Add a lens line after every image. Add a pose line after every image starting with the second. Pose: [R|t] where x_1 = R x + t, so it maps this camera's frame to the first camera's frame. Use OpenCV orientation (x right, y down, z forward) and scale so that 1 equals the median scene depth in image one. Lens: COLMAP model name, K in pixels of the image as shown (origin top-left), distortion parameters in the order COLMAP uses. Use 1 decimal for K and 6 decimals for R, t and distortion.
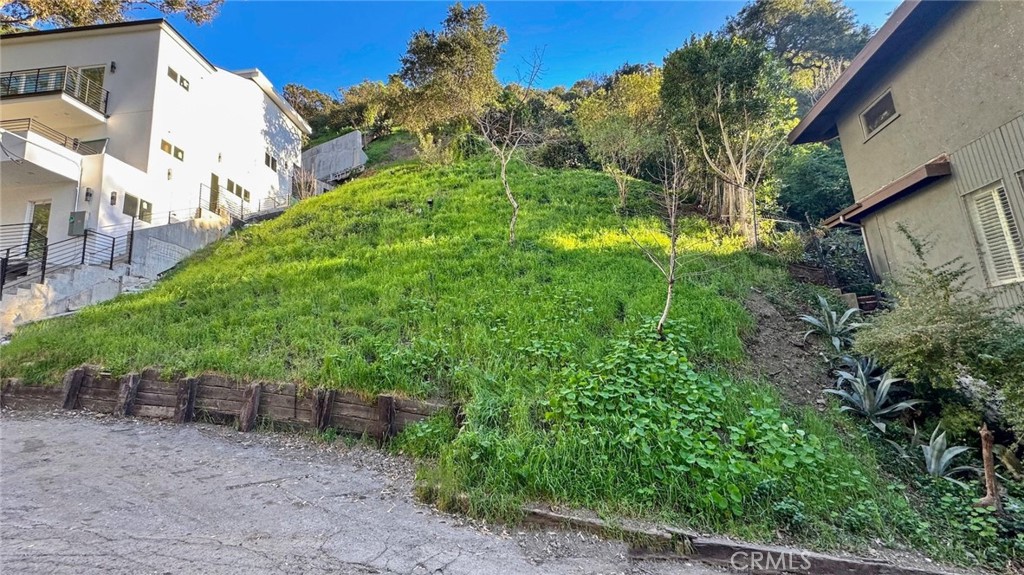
lens RADIAL K [[409.3, 0, 521.5], [0, 409.3, 290.4], [0, 0, 1]] dist [-0.001038, 0.000075]
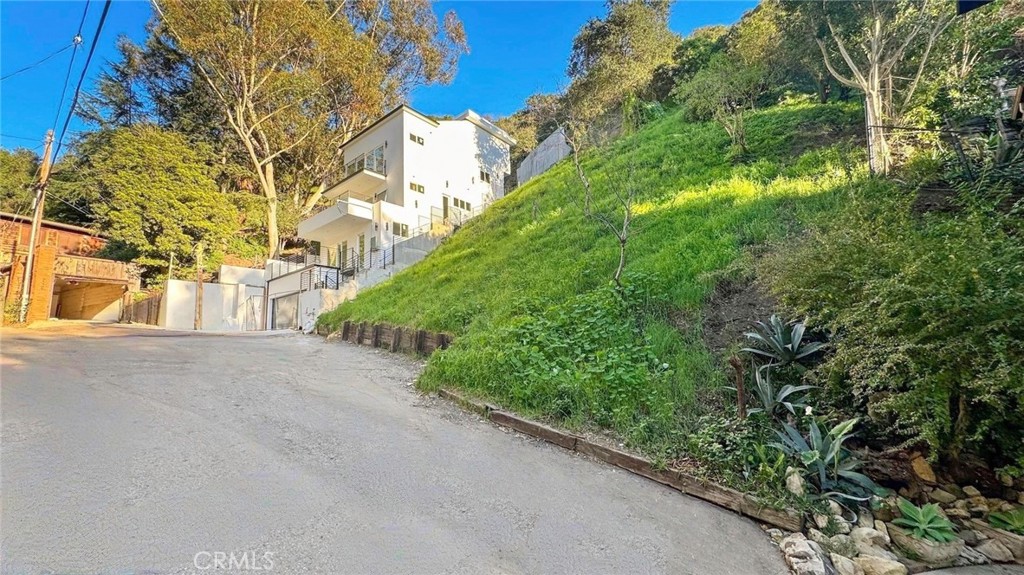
lens RADIAL K [[409.3, 0, 521.5], [0, 409.3, 290.4], [0, 0, 1]] dist [-0.001038, 0.000075]
pose [[0.806792, -0.052894, -0.588464, 0.354530], [0.092334, 0.995035, 0.037153, 0.020941], [0.583577, -0.084310, 0.807670, -0.048414]]
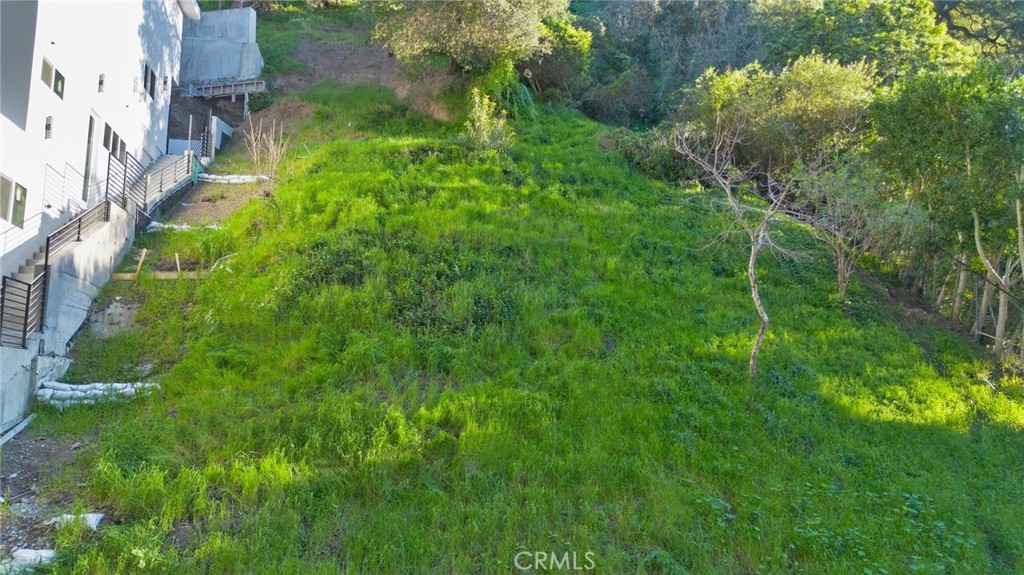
lens RADIAL K [[725.7, 0, 516.8], [0, 725.7, 286.4], [0, 0, 1]] dist [0.054744, -0.001672]
pose [[0.975963, 0.113544, 0.186021, -0.432361], [-0.115191, 0.993341, -0.001964, -0.149487], [-0.185005, -0.019511, 0.982544, -0.033731]]
